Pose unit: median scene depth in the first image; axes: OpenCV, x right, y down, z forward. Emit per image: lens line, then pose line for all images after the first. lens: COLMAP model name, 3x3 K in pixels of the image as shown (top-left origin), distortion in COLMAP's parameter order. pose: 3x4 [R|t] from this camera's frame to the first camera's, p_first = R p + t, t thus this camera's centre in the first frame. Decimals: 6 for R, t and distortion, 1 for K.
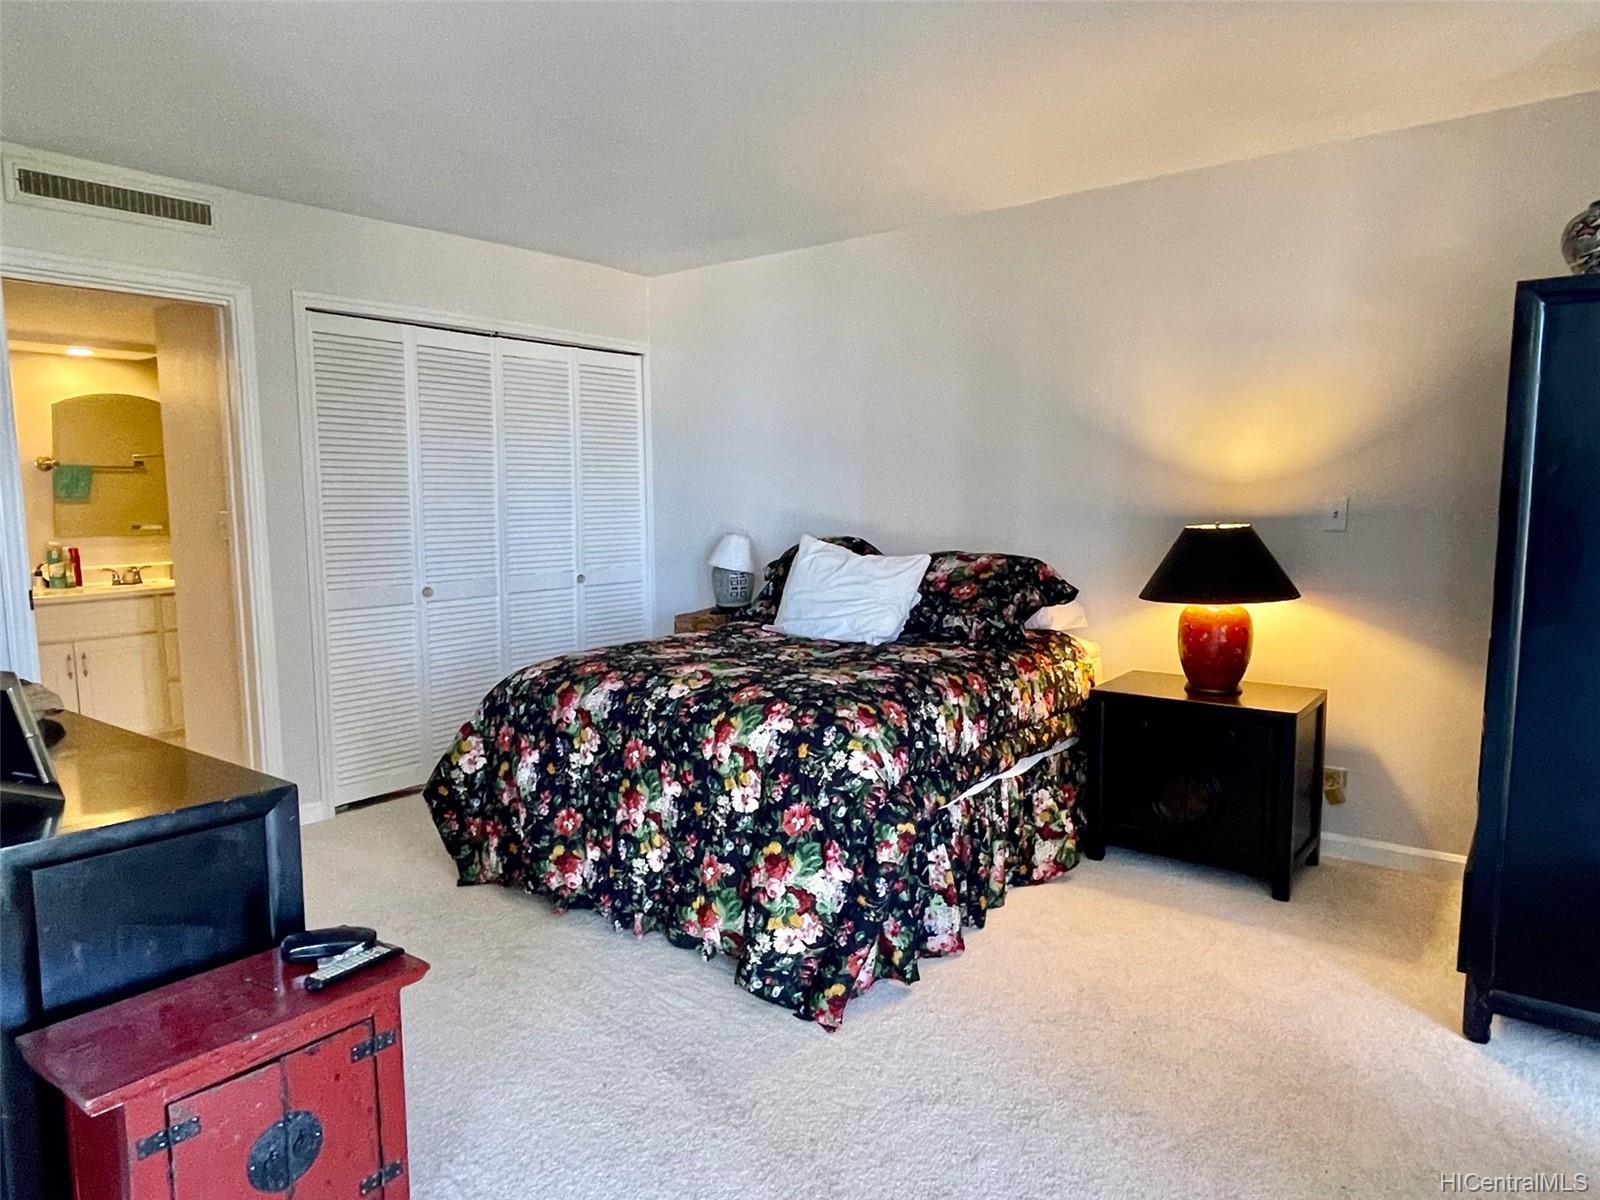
lens RADIAL K [[1035.7, 0, 800.0], [0, 1035.7, 600.0], [0, 0, 1]] dist [-0.031850, -0.000040]
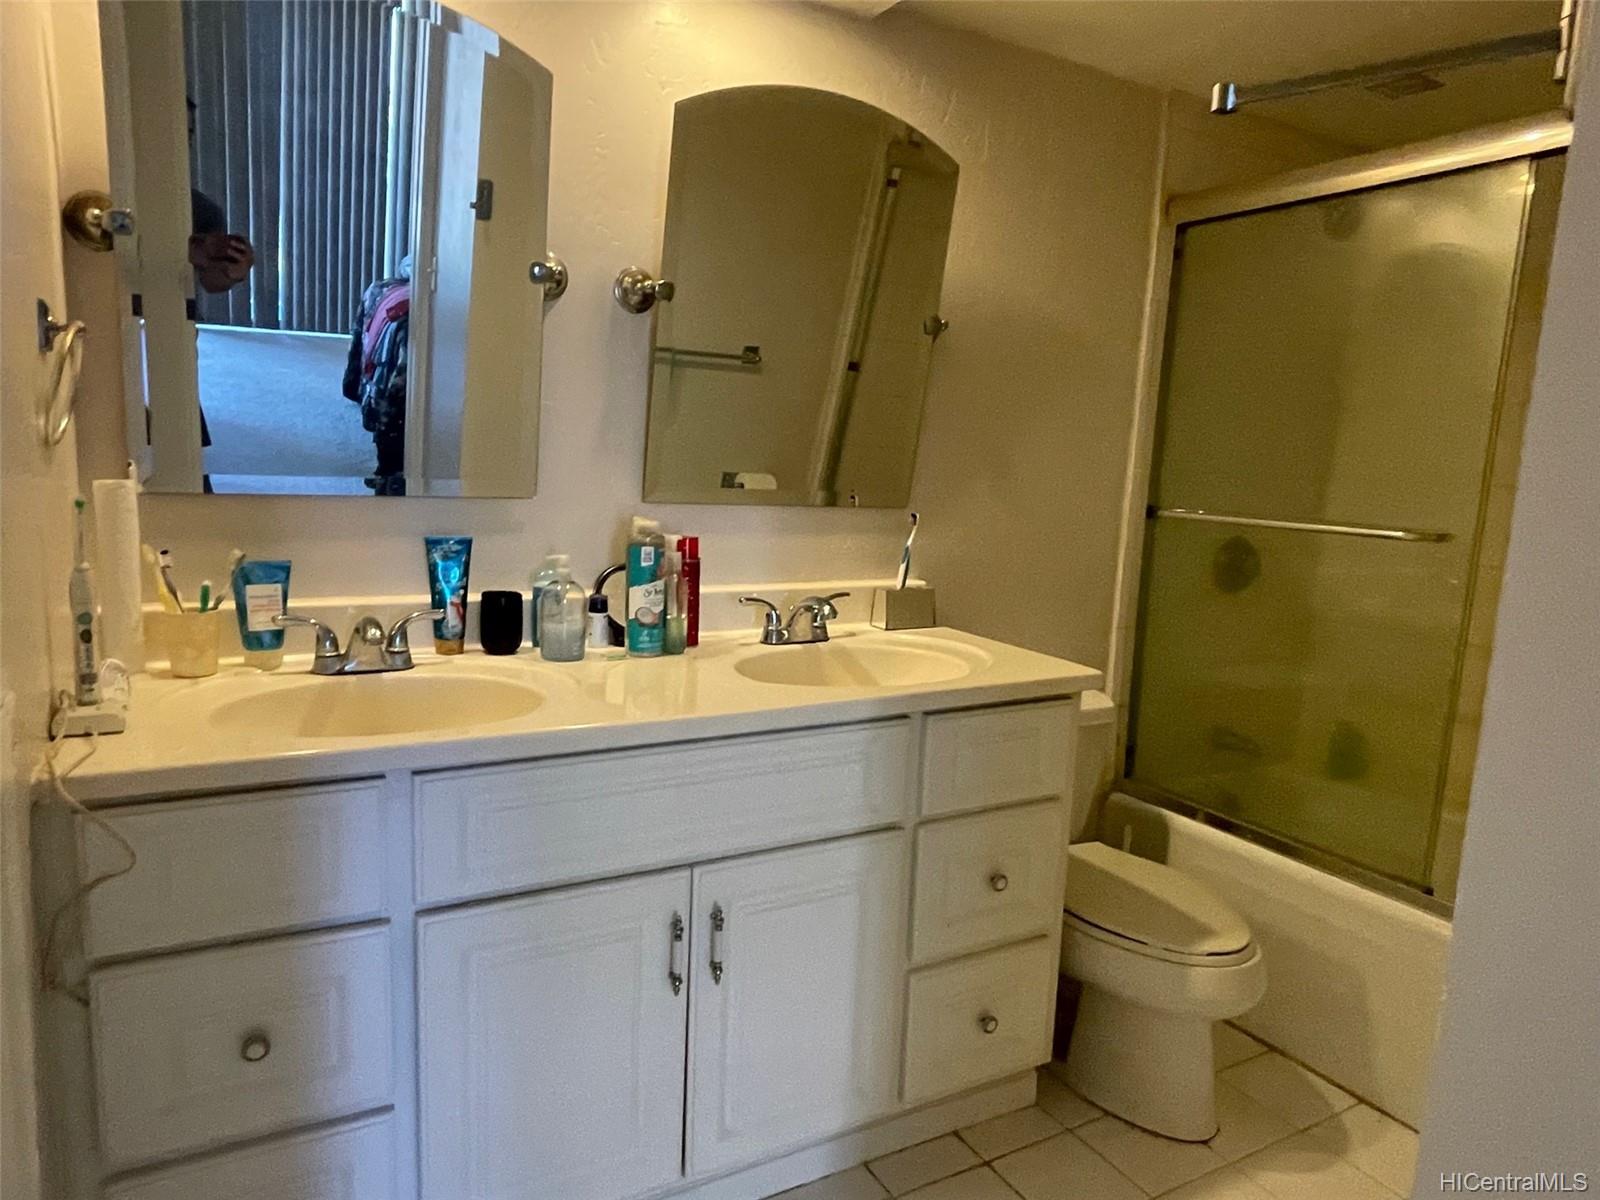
lens RADIAL K [[1035.7, 0, 800.0], [0, 1035.7, 600.0], [0, 0, 1]] dist [-0.031850, -0.000040]
pose [[0.914838, 0.110781, -0.388329, -0.546775], [-0.093216, 0.993597, 0.063849, -0.056662], [0.392916, -0.022213, 0.919306, 0.699422]]
